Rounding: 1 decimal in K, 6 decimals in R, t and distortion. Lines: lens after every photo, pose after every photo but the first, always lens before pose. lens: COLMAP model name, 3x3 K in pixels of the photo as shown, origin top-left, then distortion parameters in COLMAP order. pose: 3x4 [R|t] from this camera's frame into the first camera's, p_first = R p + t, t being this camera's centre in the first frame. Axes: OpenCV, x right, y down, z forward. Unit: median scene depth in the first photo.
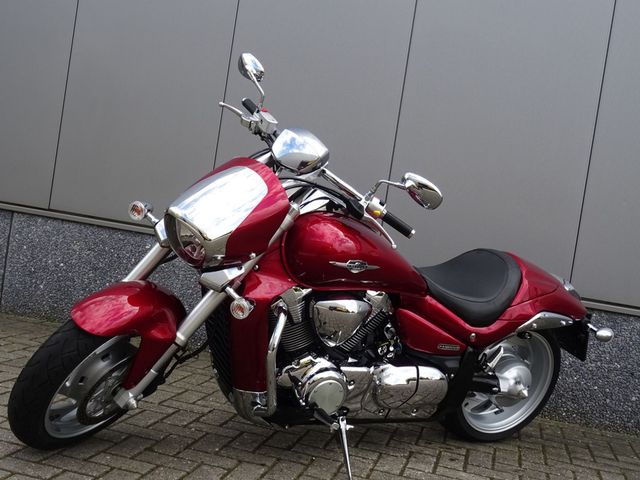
lens RADIAL K [[765.3, 0, 320.0], [0, 765.3, 240.0], [0, 0, 1]] dist [-0.004018, -0.002224]
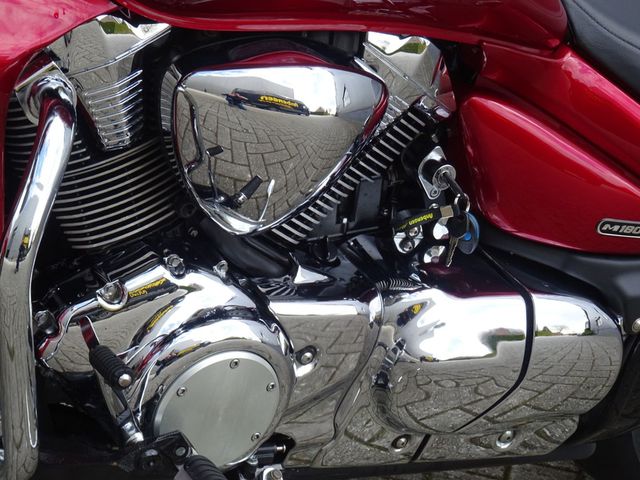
lens RADIAL K [[1840.2, 0, 320.0], [0, 1840.2, 240.0], [0, 0, 1]] dist [0.025550, 0.892843]
pose [[0.996749, 0.004212, 0.080463, -0.009214], [-0.018613, 0.983658, 0.179085, 0.020876], [-0.078394, -0.180000, 0.980538, 0.335918]]
